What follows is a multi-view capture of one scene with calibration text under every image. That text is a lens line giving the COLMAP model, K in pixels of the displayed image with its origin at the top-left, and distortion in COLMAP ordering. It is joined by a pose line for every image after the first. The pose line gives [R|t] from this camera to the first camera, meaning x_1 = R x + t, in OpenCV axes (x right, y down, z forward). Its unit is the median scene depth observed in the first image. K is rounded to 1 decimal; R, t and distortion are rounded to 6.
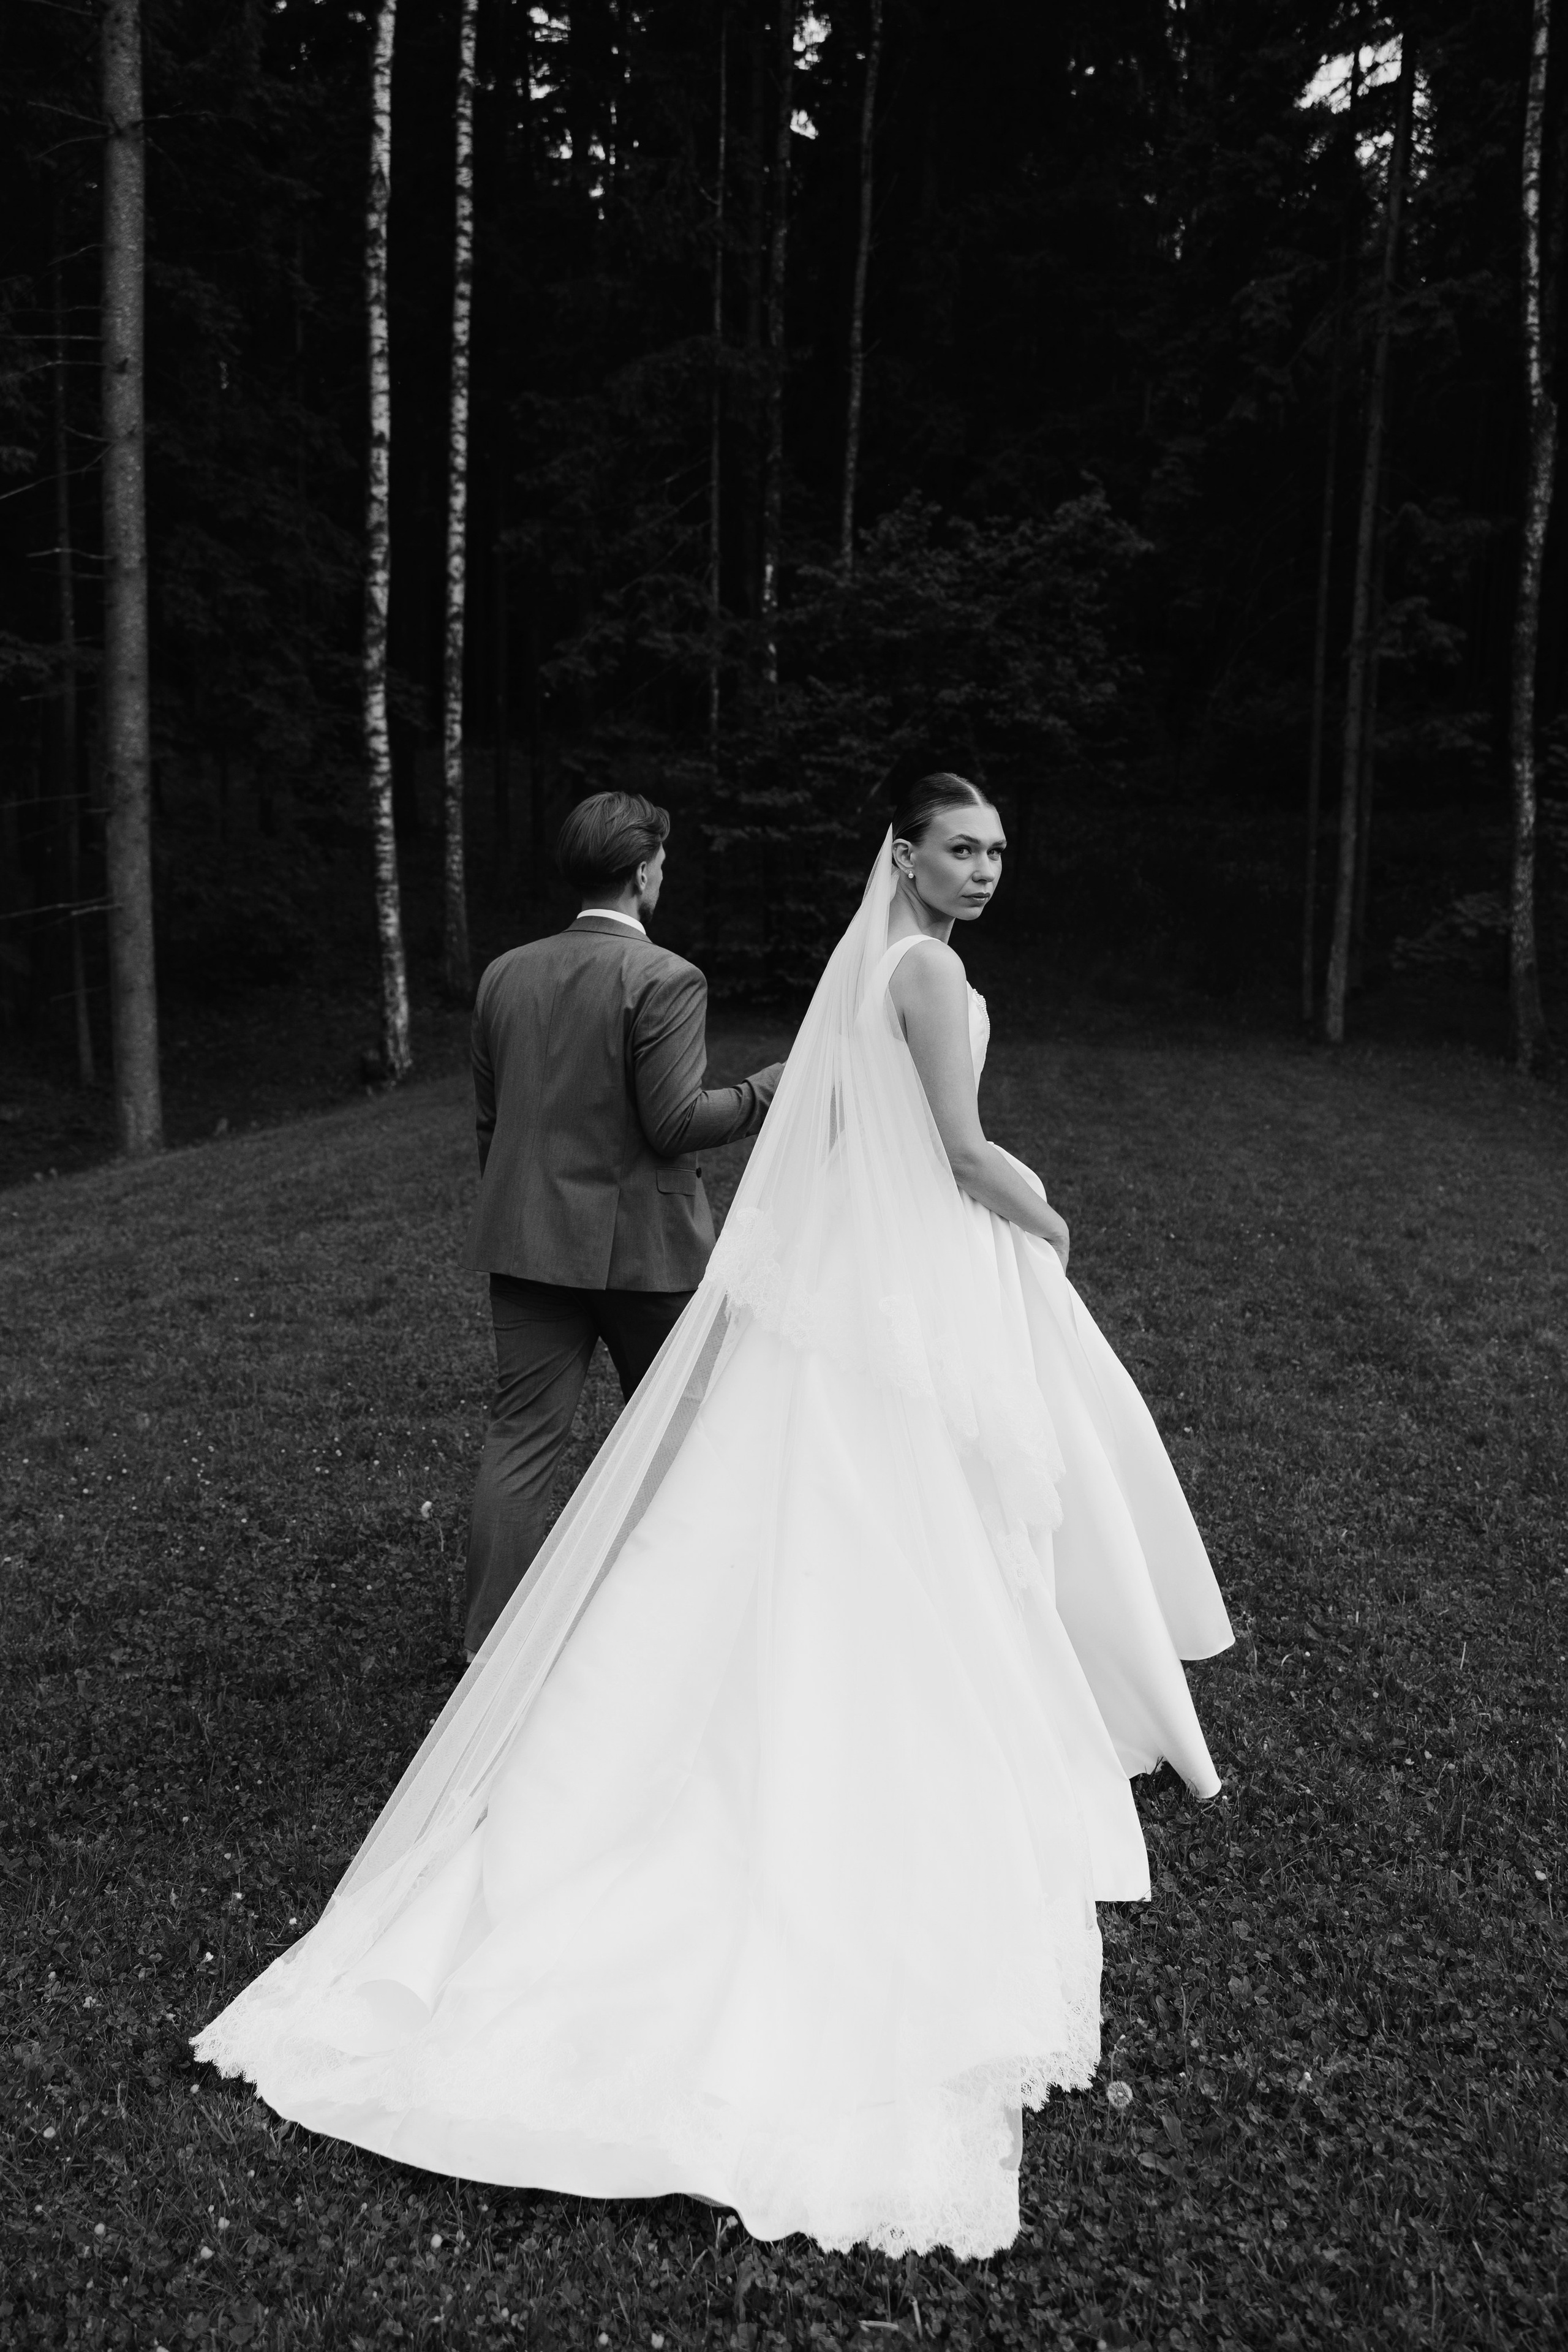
lens RADIAL K [[1856.0, 0, 782.0], [0, 1856.0, 1199.0], [0, 0, 1]] dist [-0.005480, 0.033920]
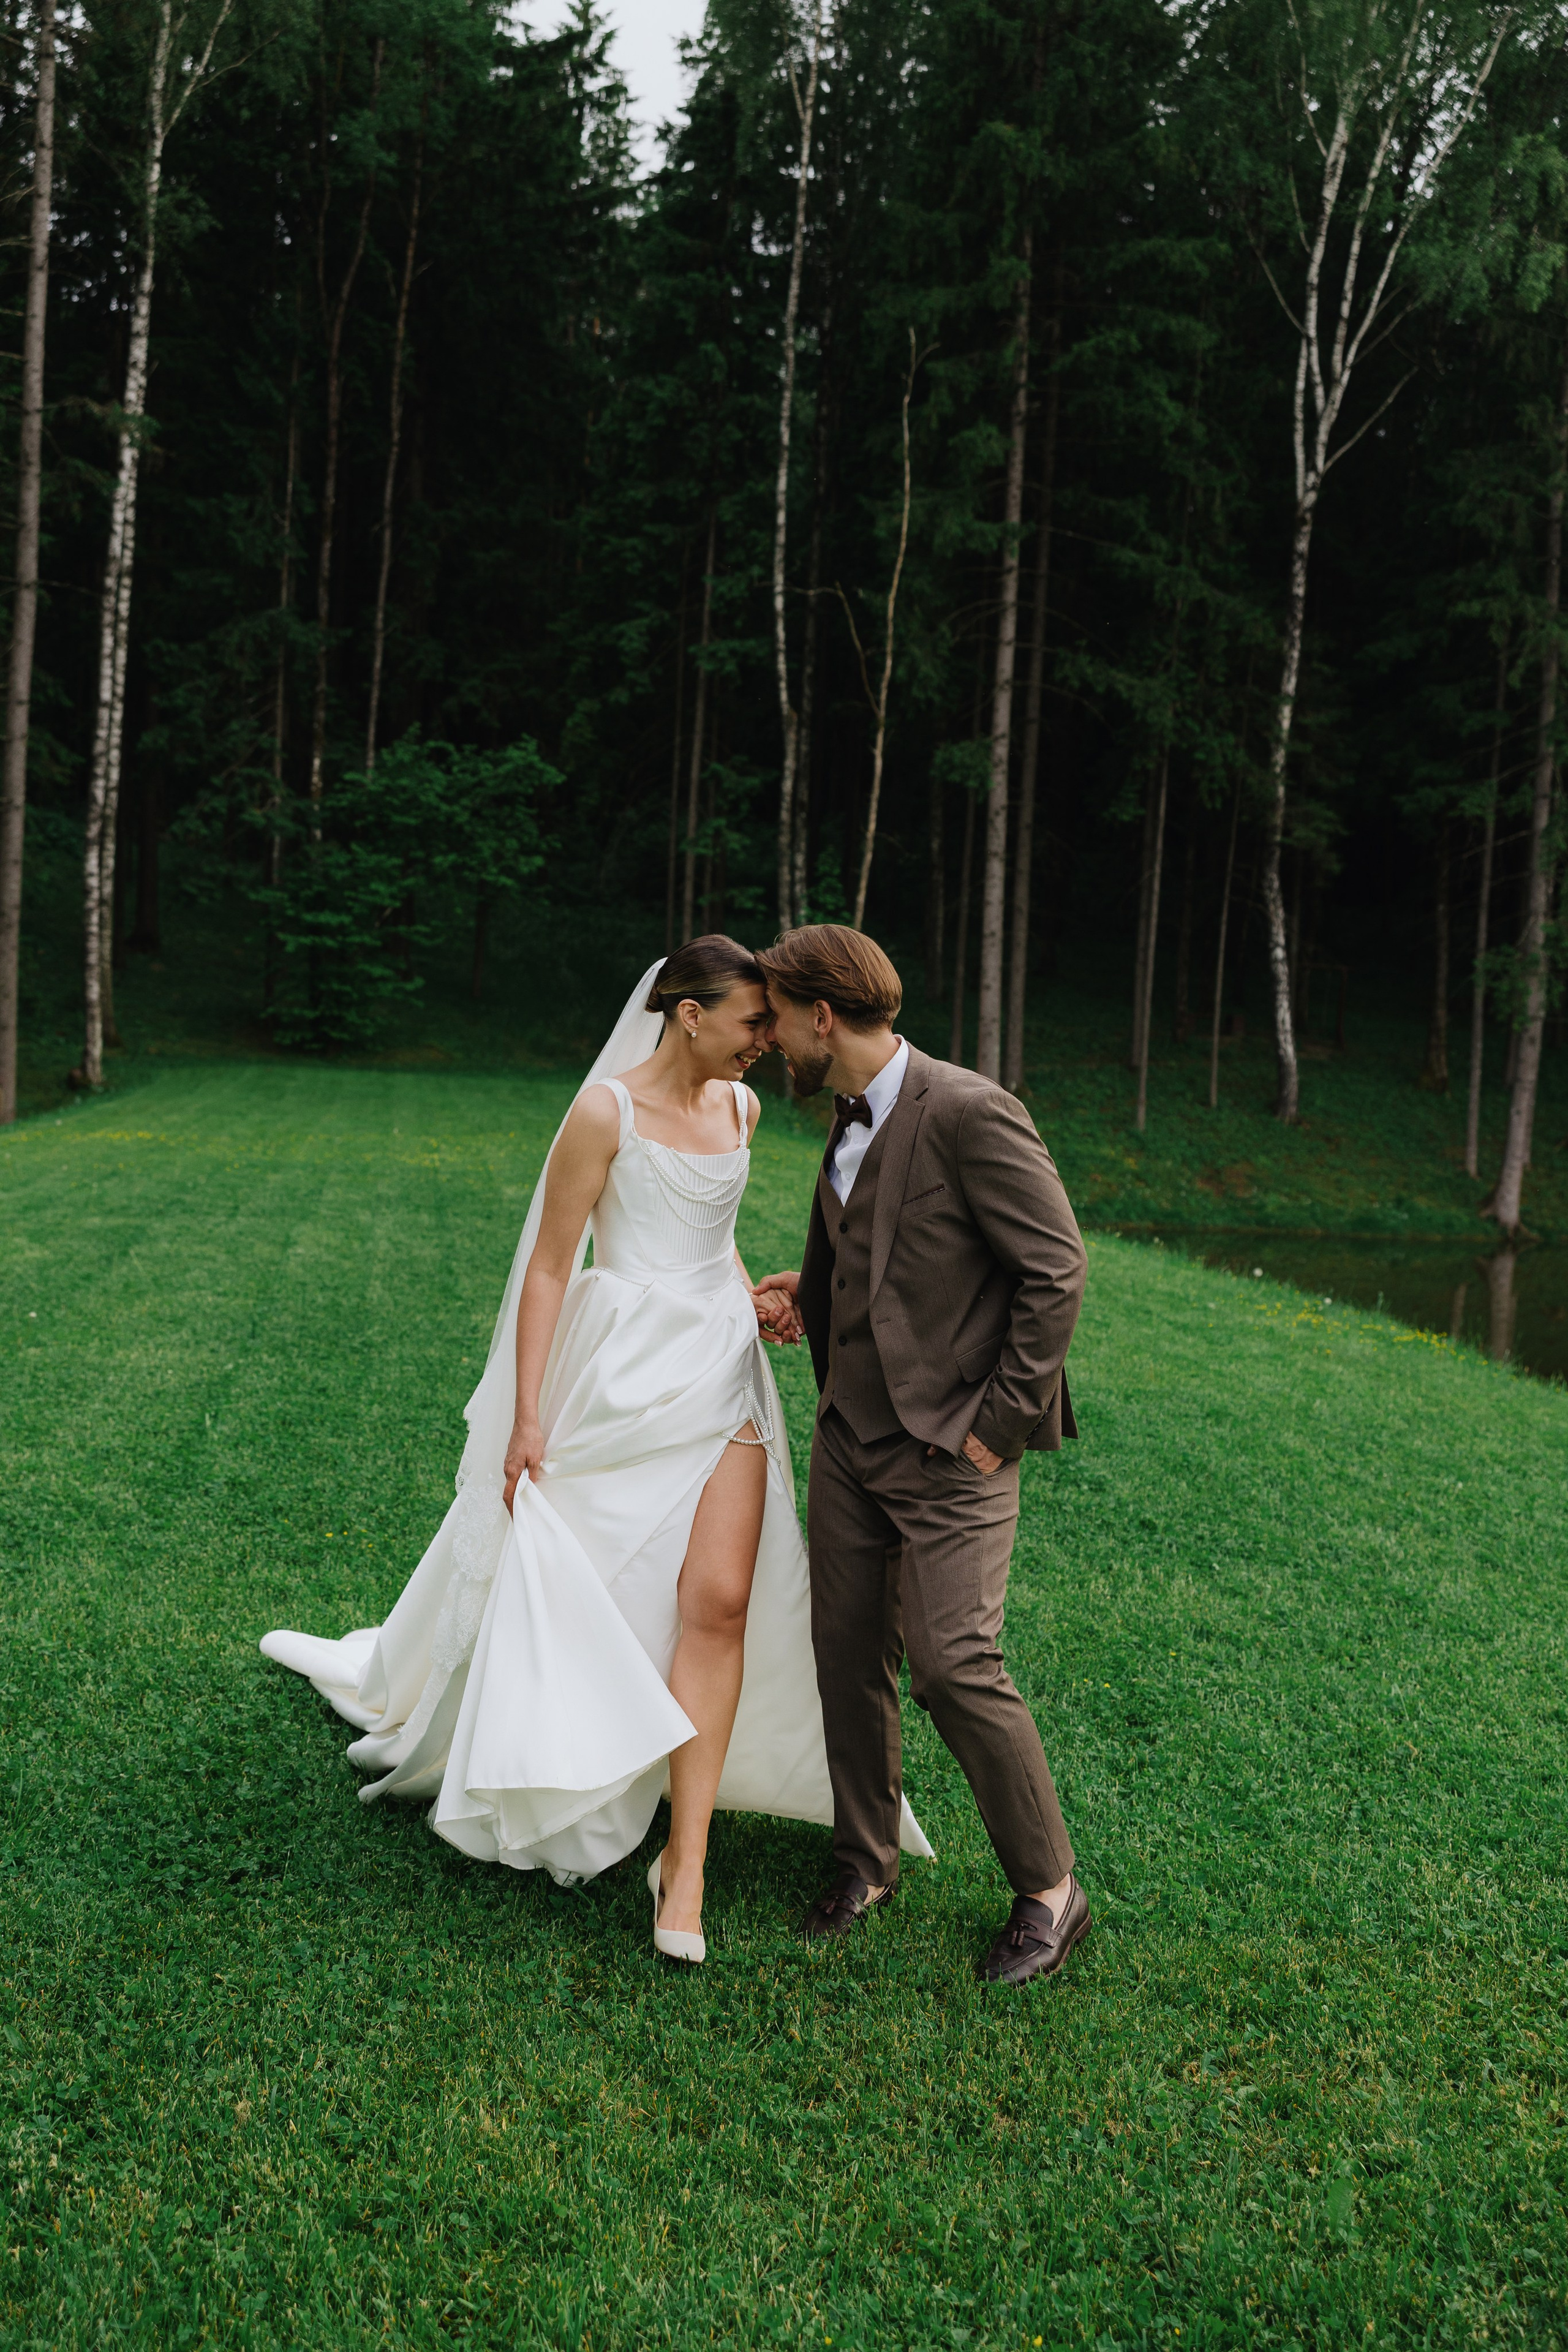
lens RADIAL K [[2139.3, 0, 742.3], [0, 2139.3, 1166.1], [0, 0, 1]] dist [0.009925, 0.000000]
pose [[0.965109, 0.015056, 0.261417, -0.137687], [-0.000148, 0.998377, -0.056954, 0.098163], [-0.261850, 0.054928, 0.963544, -0.840259]]
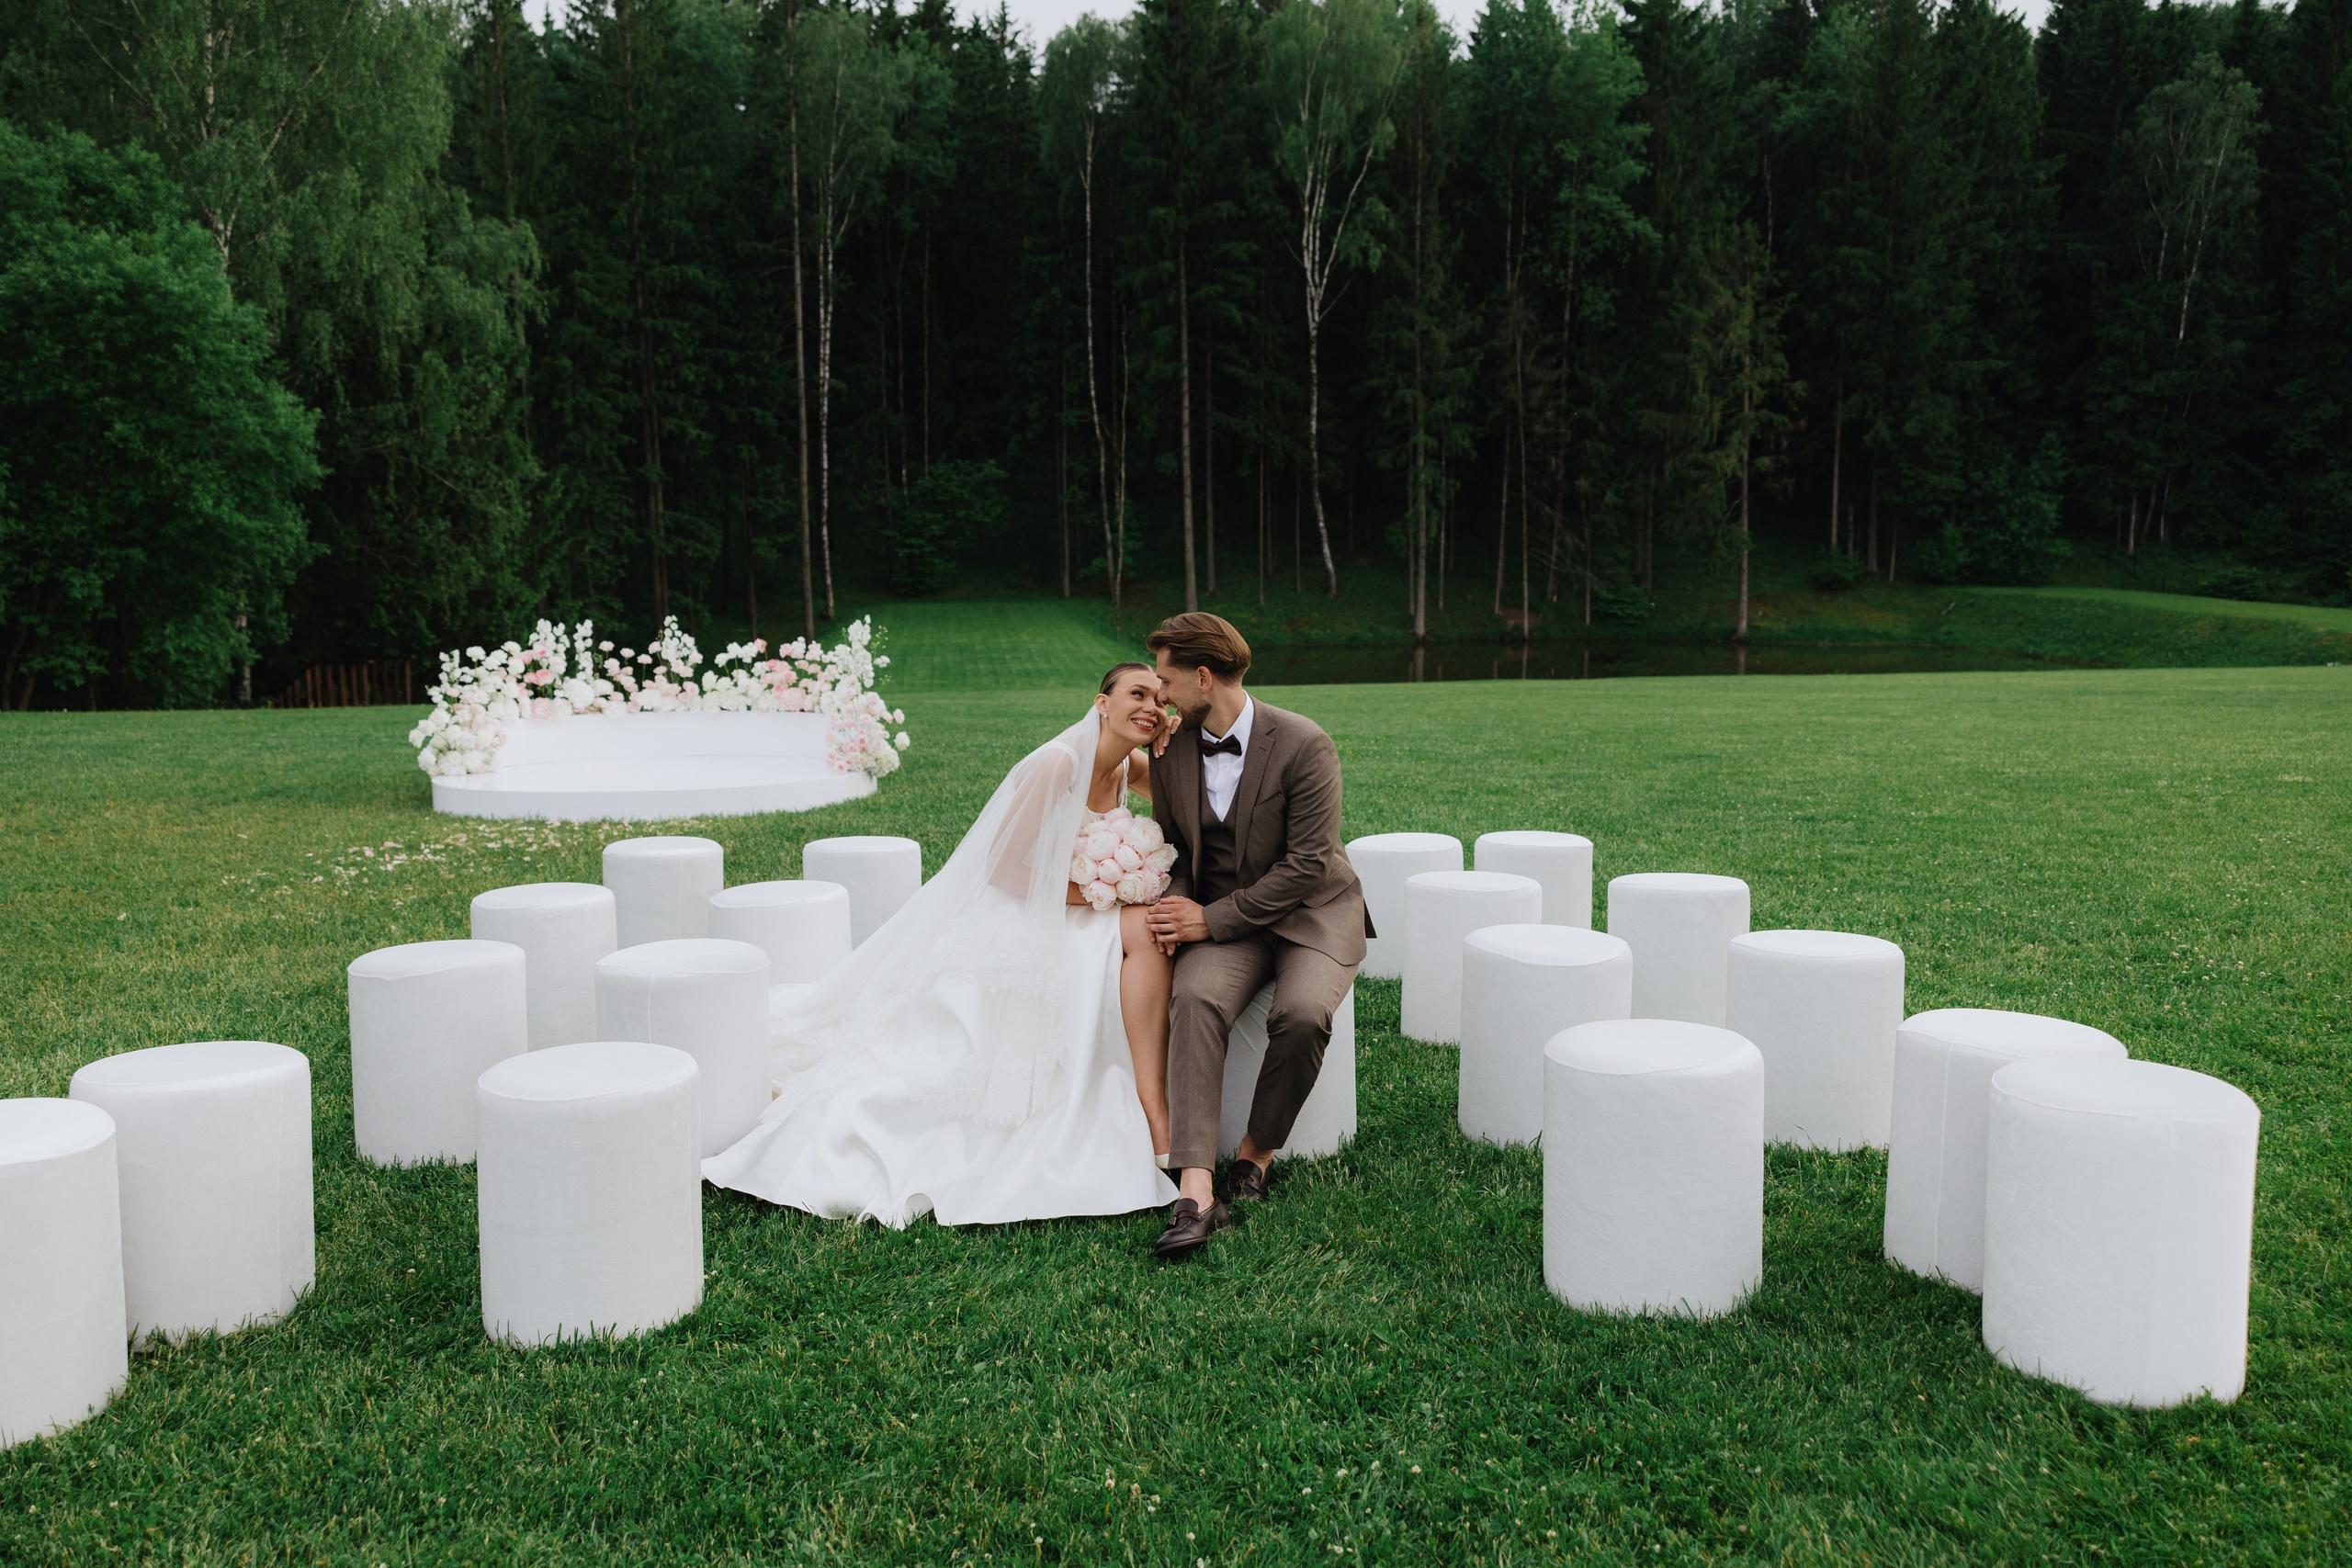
lens RADIAL K [[1855.8, 0, 1165.4], [0, 1855.8, 779.6], [0, 0, 1]] dist [-0.005480, 0.033920]
pose [[0.972301, -0.065566, 0.224350, -0.397375], [0.061941, 0.997811, 0.023166, 0.221498], [-0.225377, -0.008628, 0.974233, -2.888130]]
